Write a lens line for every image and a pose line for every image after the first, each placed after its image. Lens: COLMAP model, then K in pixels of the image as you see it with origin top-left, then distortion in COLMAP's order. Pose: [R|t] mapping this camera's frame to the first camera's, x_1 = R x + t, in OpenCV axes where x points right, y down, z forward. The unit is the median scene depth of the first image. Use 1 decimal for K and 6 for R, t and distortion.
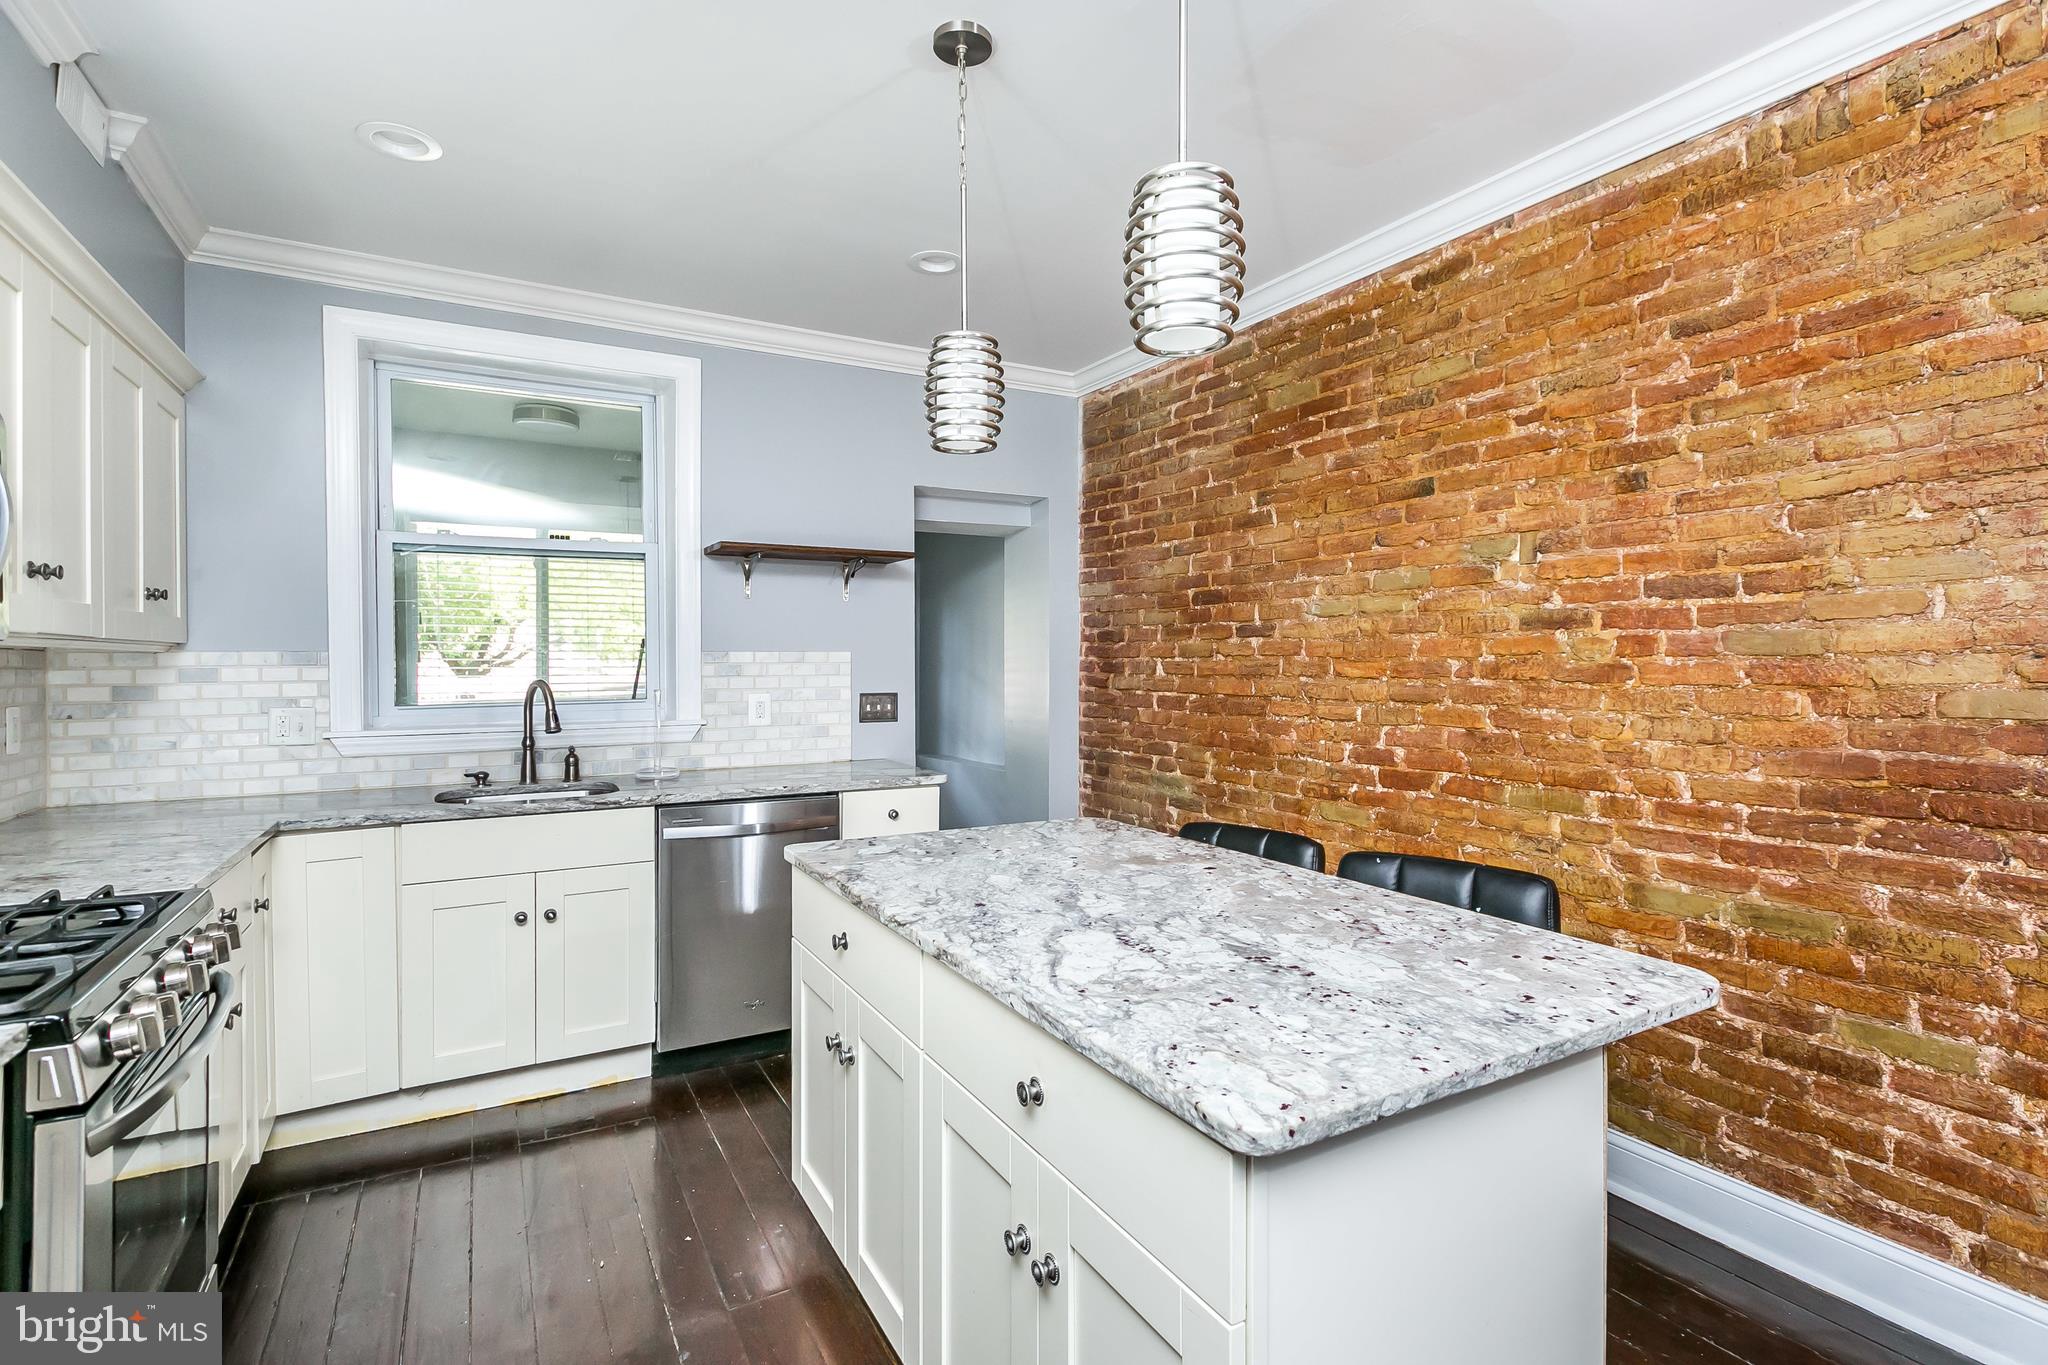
lens RADIAL K [[959.0, 0, 1014.4], [0, 959.0, 664.2], [0, 0, 1]] dist [0.003284, -0.000481]
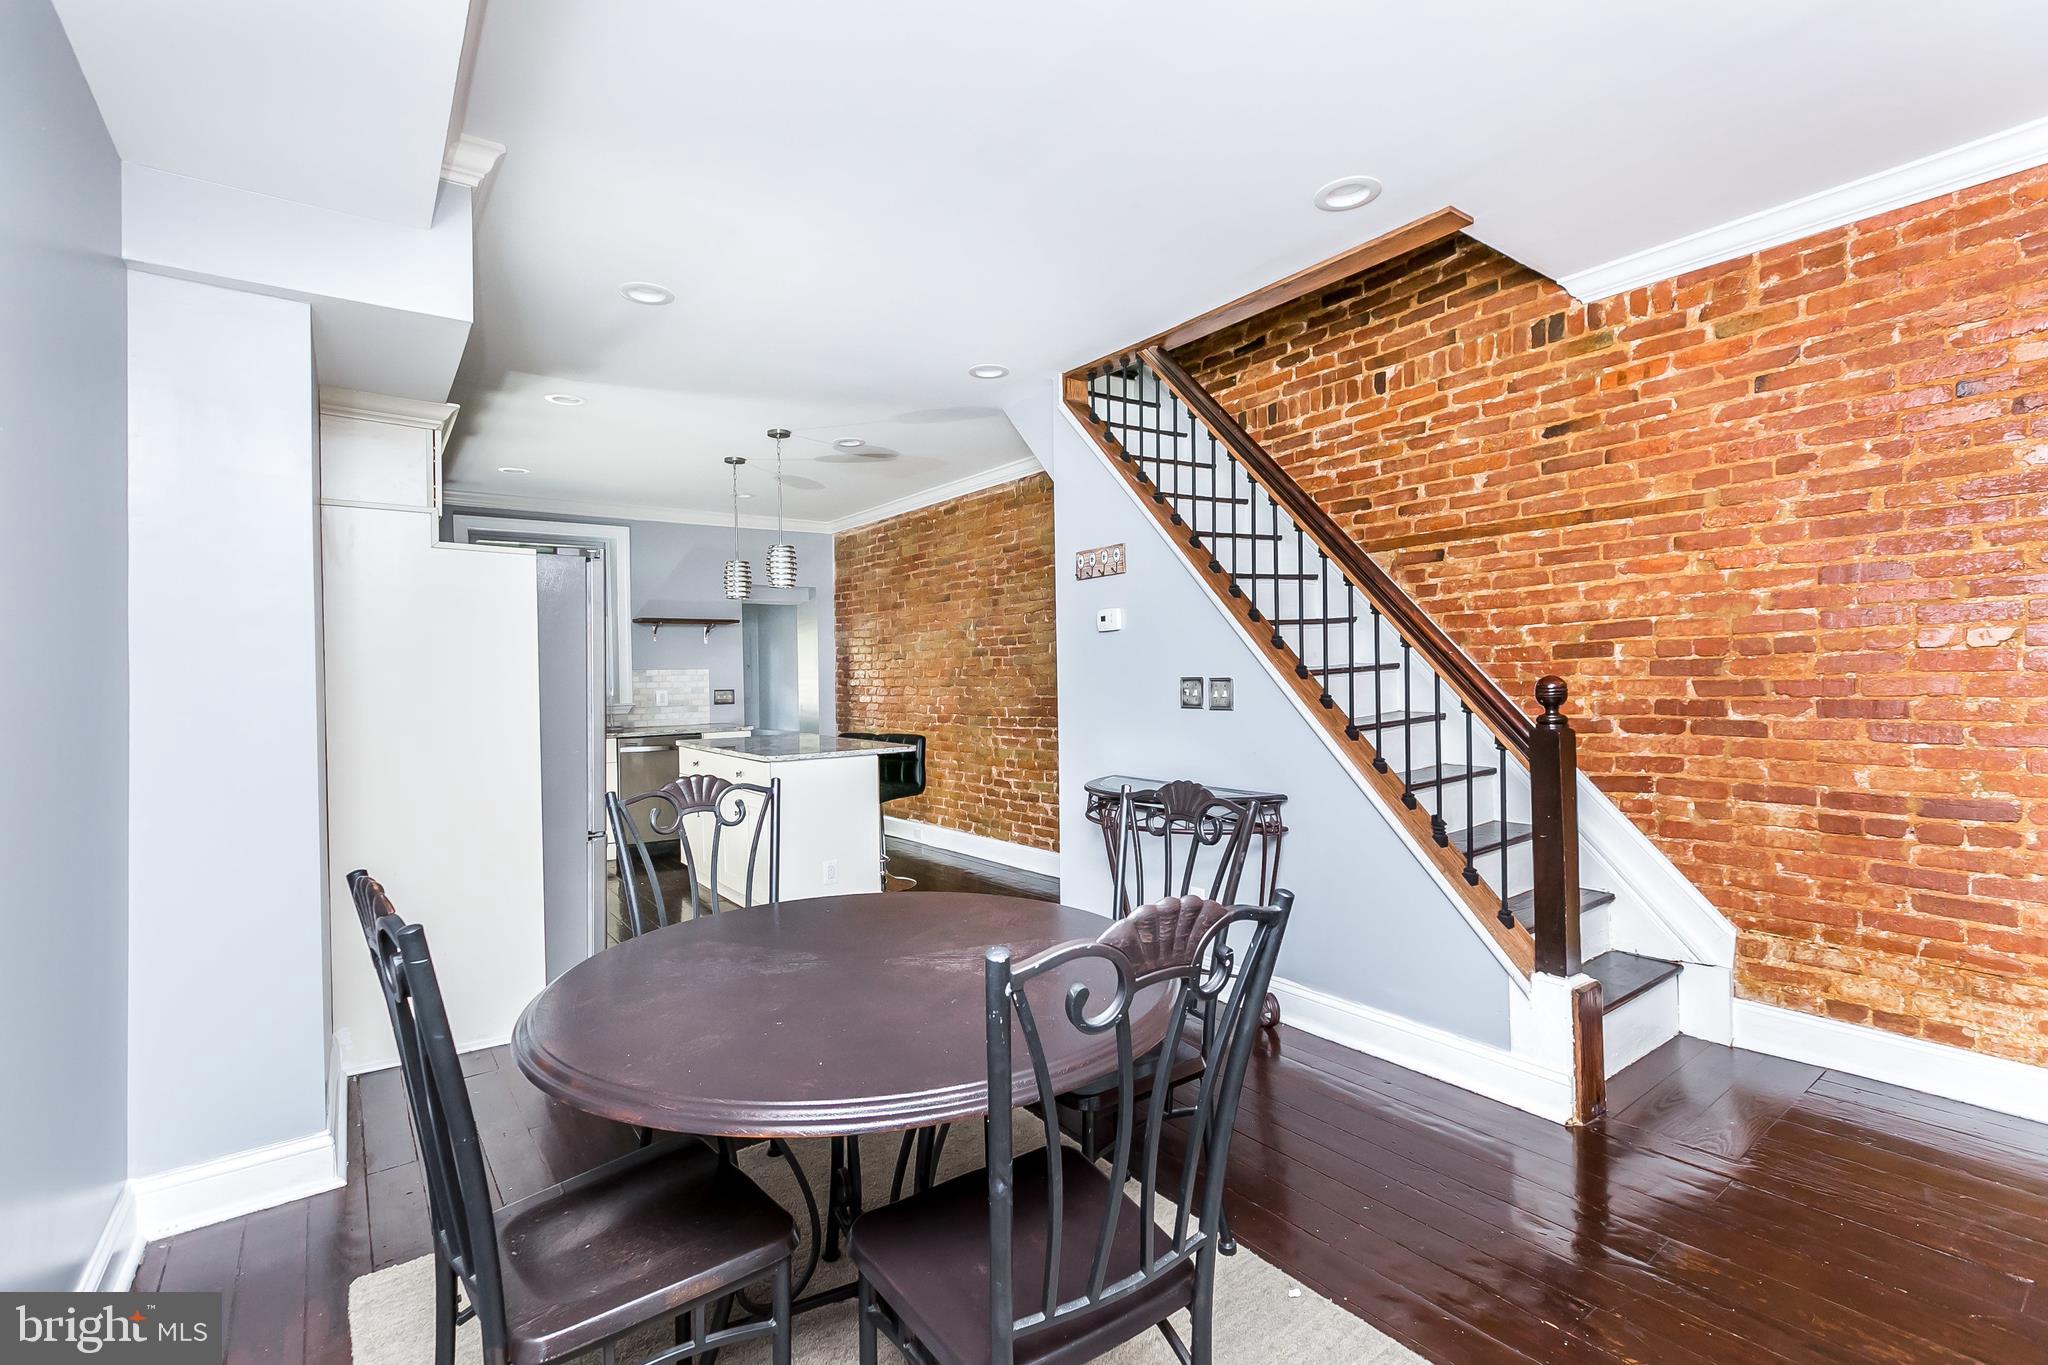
lens RADIAL K [[924.7, 0, 1026.6], [0, 924.7, 681.6], [0, 0, 1]] dist [0.000314, 0.000642]
pose [[0.991423, -0.016981, 0.129584, 0.325594], [0.016523, 0.999853, 0.004603, 0.021483], [-0.129643, -0.002422, 0.991558, -1.374043]]
